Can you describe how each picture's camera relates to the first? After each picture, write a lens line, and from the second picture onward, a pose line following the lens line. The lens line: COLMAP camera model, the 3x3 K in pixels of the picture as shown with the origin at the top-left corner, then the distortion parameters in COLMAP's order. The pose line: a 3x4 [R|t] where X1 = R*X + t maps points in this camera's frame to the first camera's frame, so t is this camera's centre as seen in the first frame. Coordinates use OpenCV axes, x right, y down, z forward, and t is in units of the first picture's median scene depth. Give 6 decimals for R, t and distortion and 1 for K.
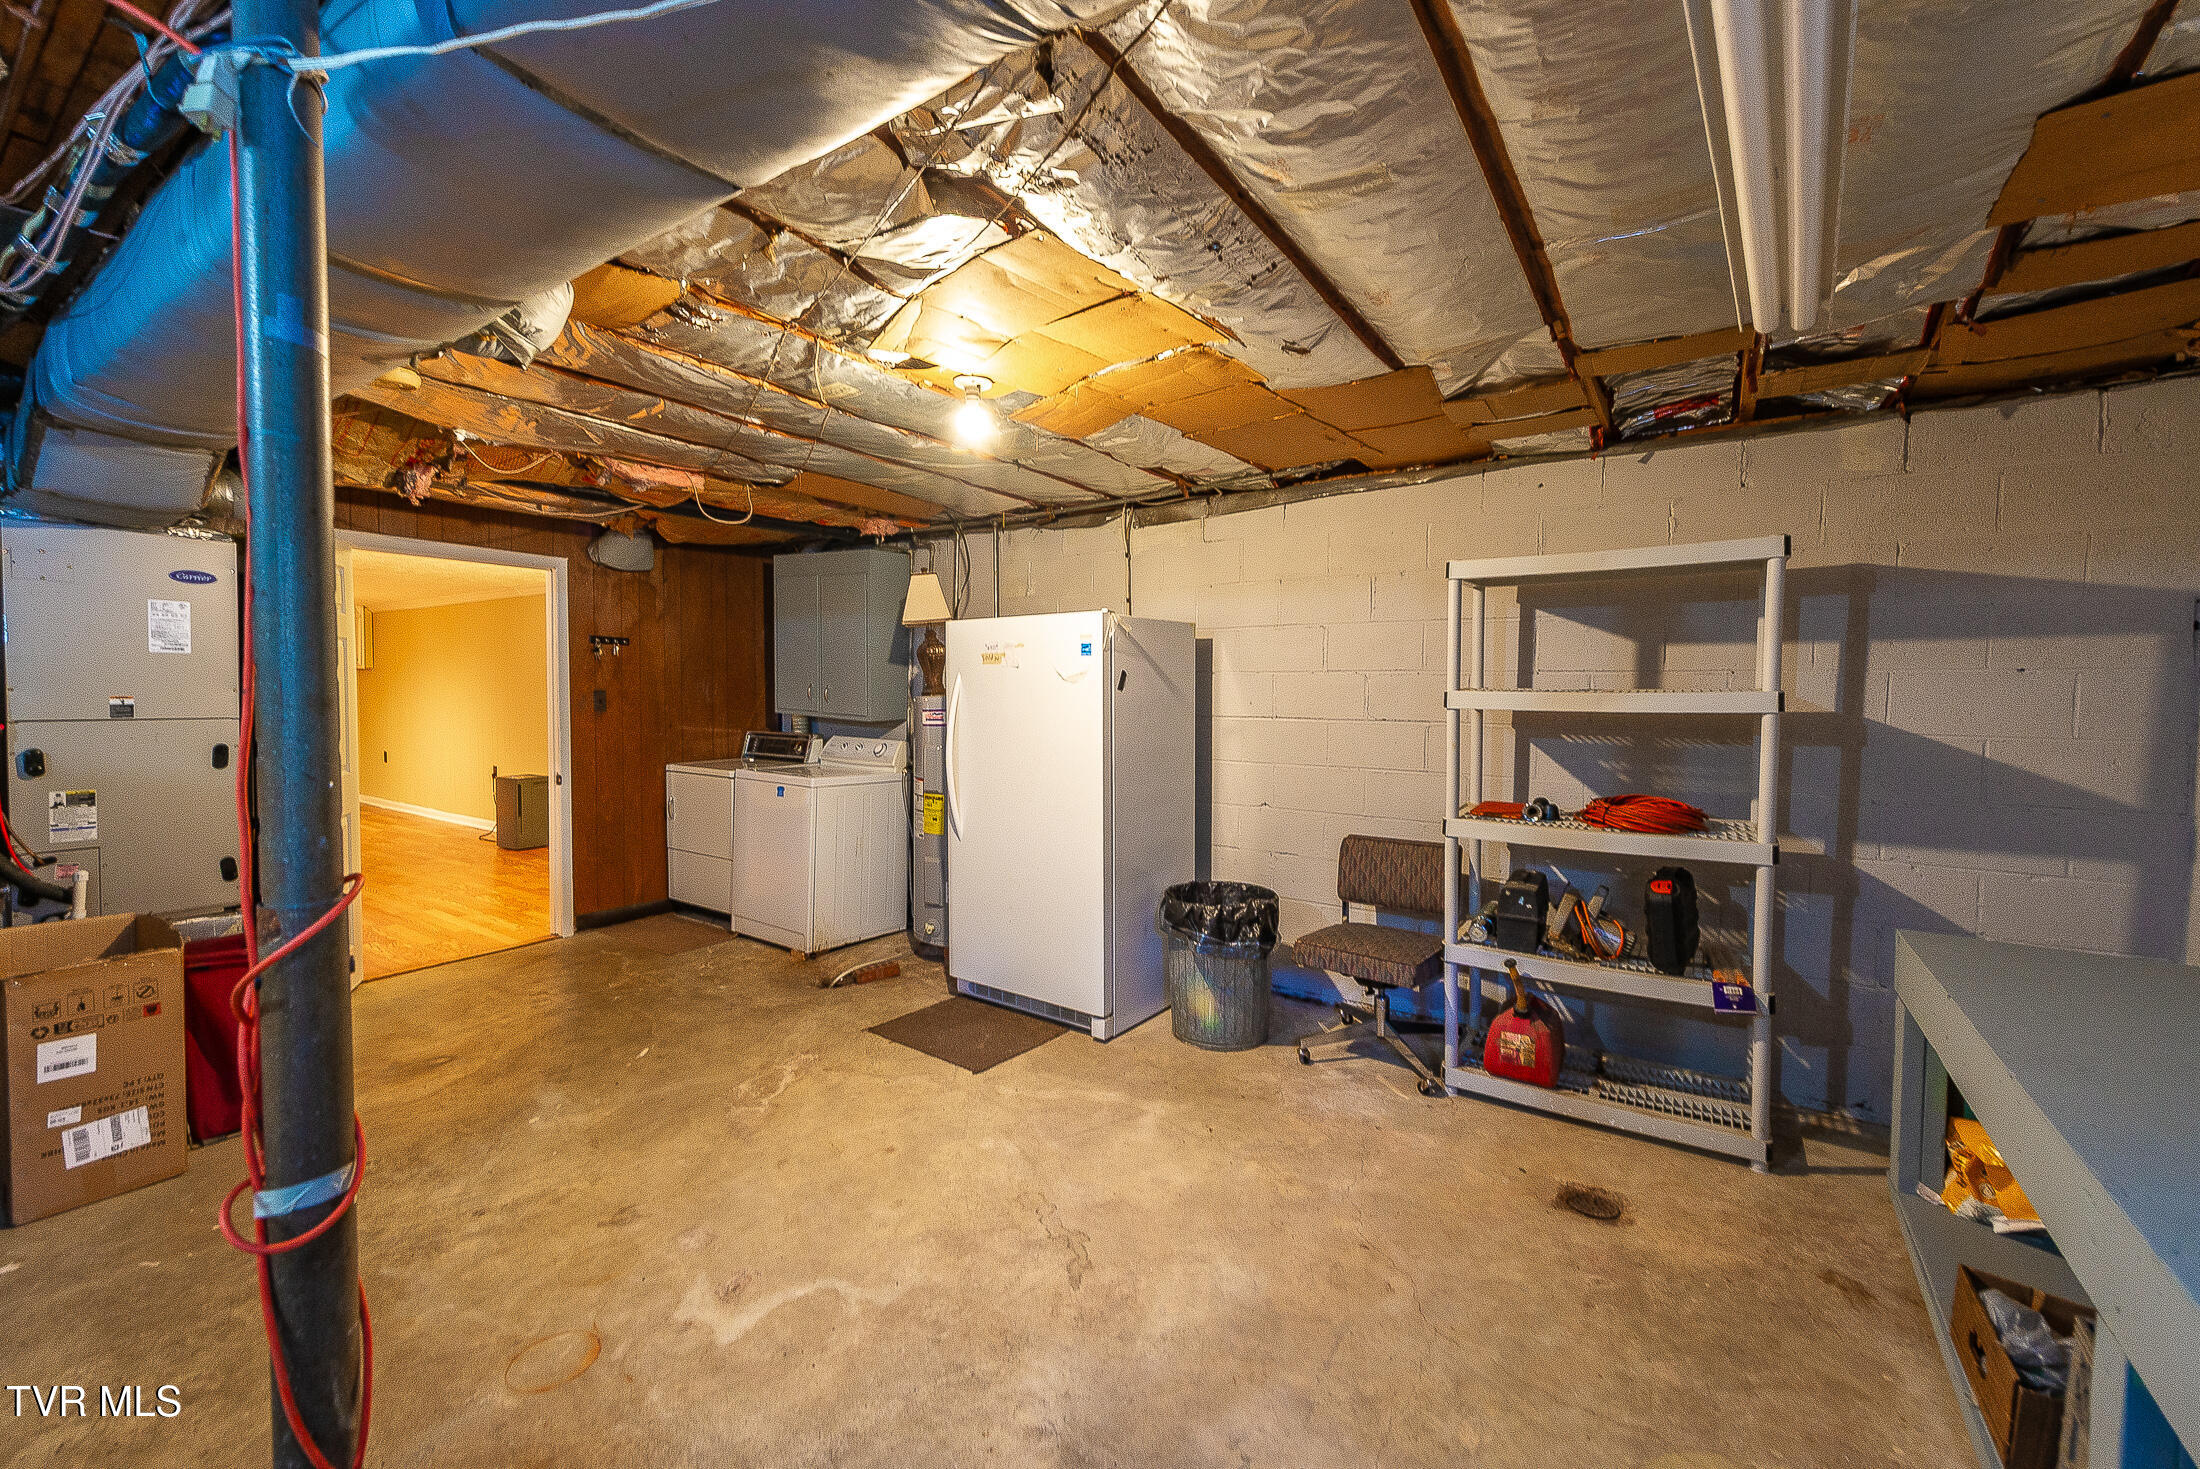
lens RADIAL K [[890.7, 0, 1076.2], [0, 890.7, 725.4], [0, 0, 1]] dist [0.023505, -0.004193]
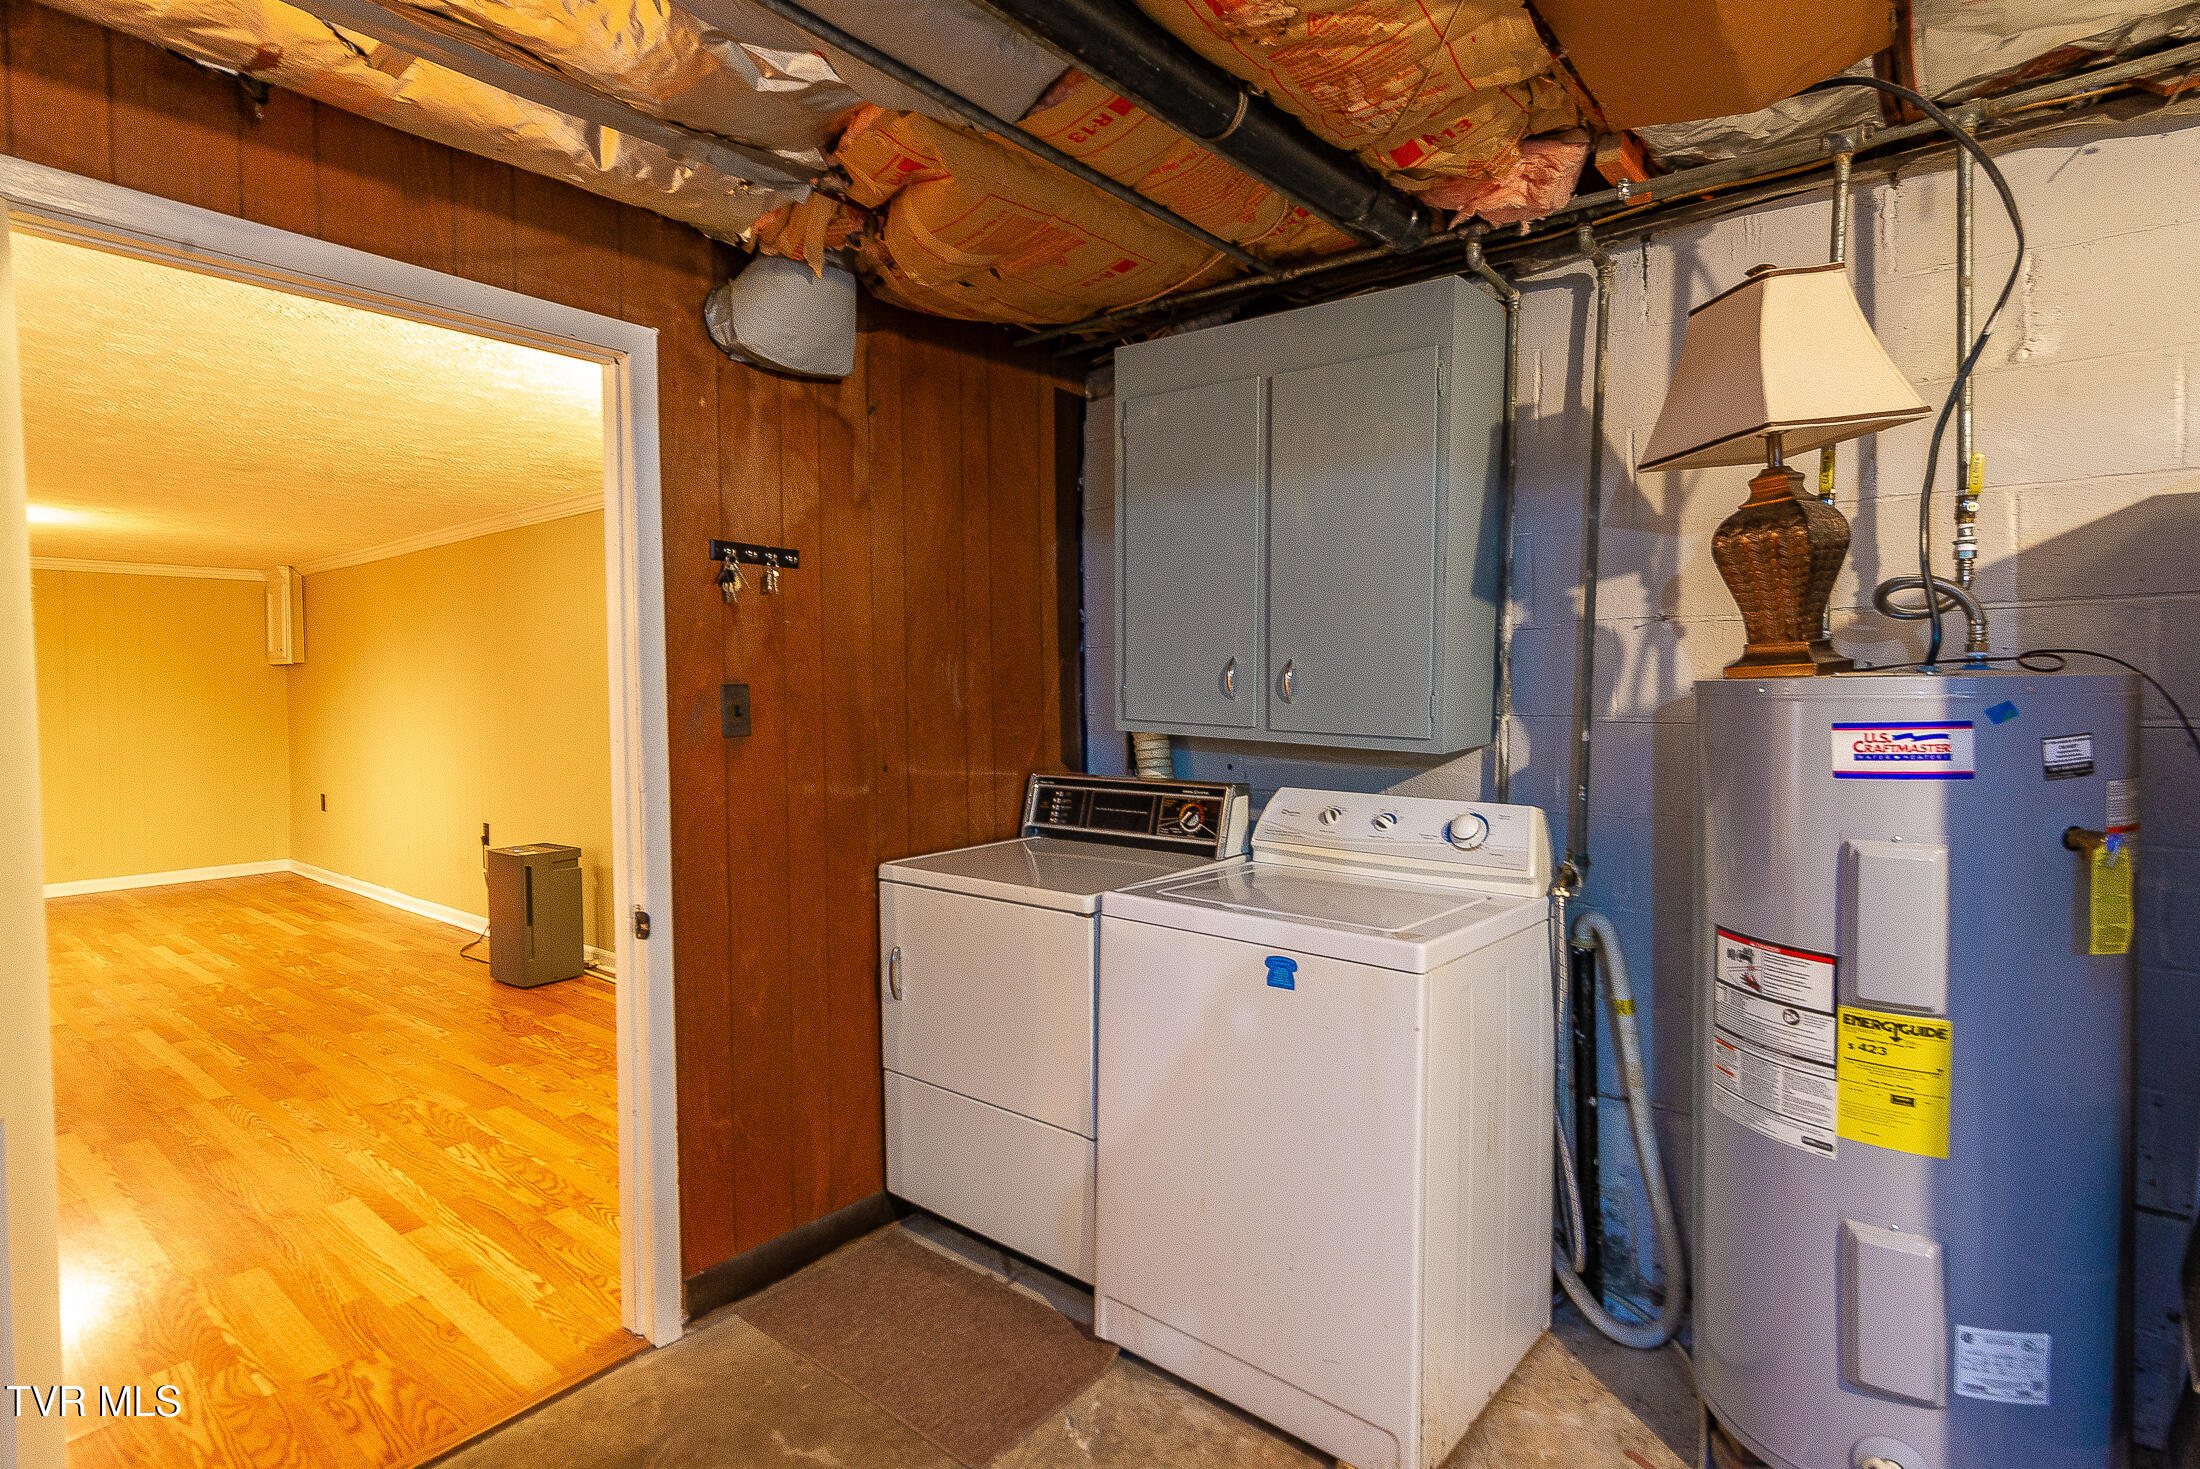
lens RADIAL K [[1124.8, 0, 1100.0], [0, 1124.8, 734.5], [0, 0, 1]] dist [0.017000, -0.000296]
pose [[0.996713, -0.011700, -0.080159, -0.320275], [0.011867, 0.999928, 0.001609, -0.015090], [0.080134, -0.002555, 0.996781, 0.503573]]
